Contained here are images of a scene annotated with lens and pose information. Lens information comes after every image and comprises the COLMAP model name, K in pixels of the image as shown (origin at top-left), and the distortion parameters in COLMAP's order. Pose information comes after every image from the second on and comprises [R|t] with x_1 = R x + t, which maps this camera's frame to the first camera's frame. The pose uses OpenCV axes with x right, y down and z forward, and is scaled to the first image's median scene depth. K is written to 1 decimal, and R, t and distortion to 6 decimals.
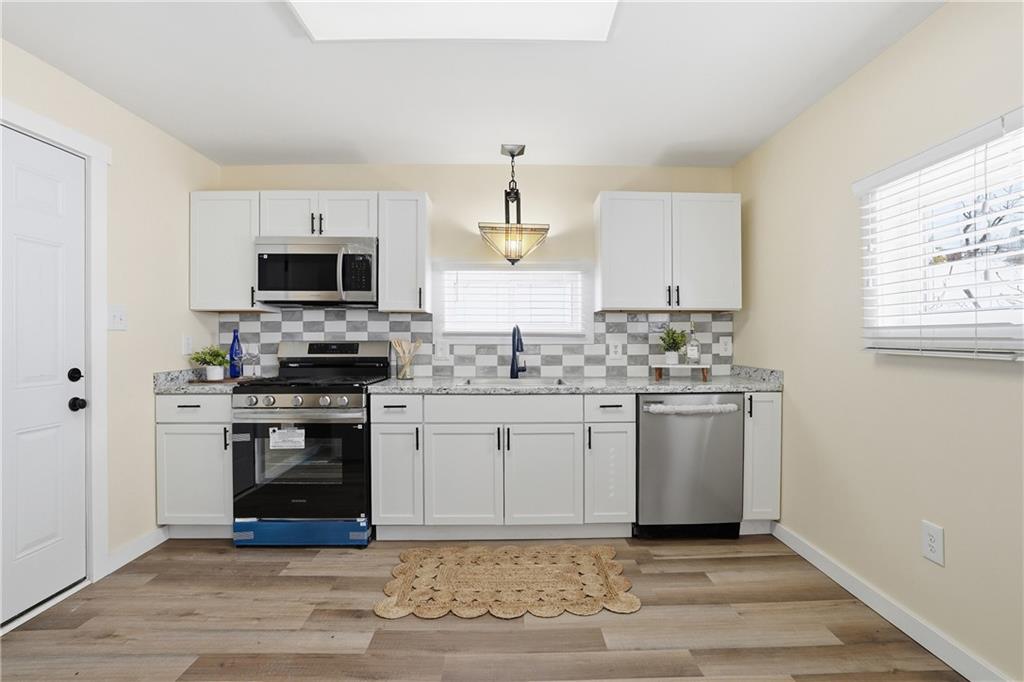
lens RADIAL K [[485.3, 0, 518.4], [0, 485.3, 343.6], [0, 0, 1]] dist [-0.036263, 0.010546]
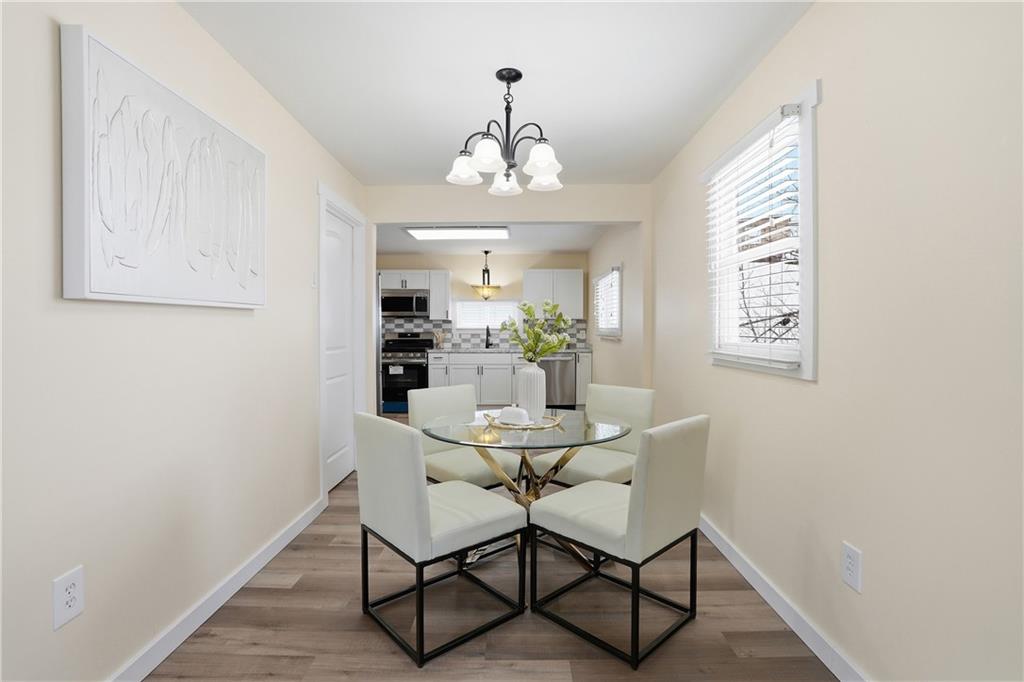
lens RADIAL K [[485.3, 0, 519.5], [0, 485.3, 335.8], [0, 0, 1]] dist [-0.036263, 0.010546]
pose [[0.999817, 0.000167, -0.019134, 0.211292], [-0.000143, 0.999999, 0.001270, 0.009438], [0.019134, -0.001267, 0.999816, -1.454479]]
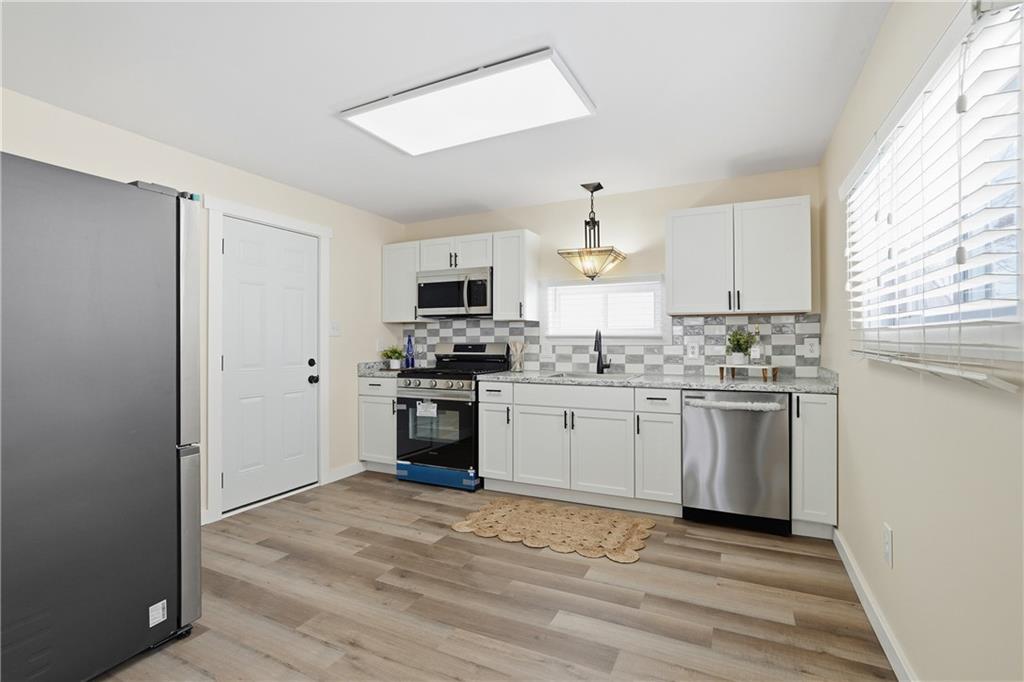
lens RADIAL K [[472.7, 0, 516.3], [0, 472.7, 333.5], [0, 0, 1]] dist [-0.013747, 0.008681]
pose [[0.893530, -0.009127, -0.448910, 0.376685], [-0.000649, 0.999766, -0.021619, -0.002972], [0.449003, 0.019609, 0.893315, -0.156738]]
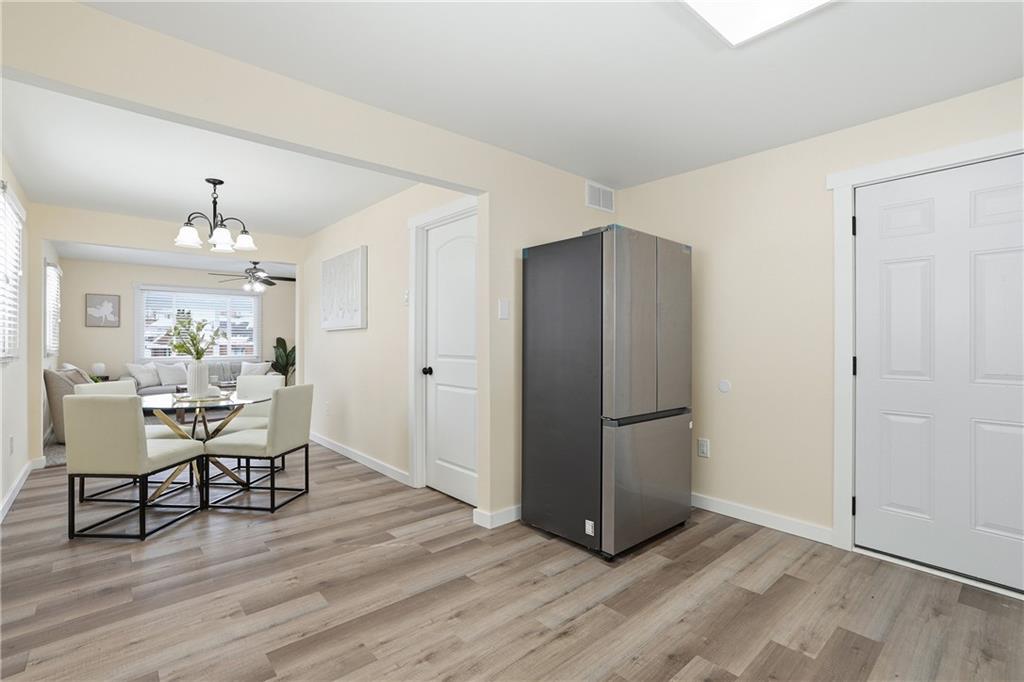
lens RADIAL K [[470.9, 0, 512.3], [0, 470.9, 342.2], [0, 0, 1]] dist [-0.016457, 0.003502]
pose [[-0.757290, 0.000460, -0.653079, 0.370103], [-0.009712, 0.999881, 0.011966, -0.009436], [0.653007, 0.015404, -0.757196, 0.737348]]
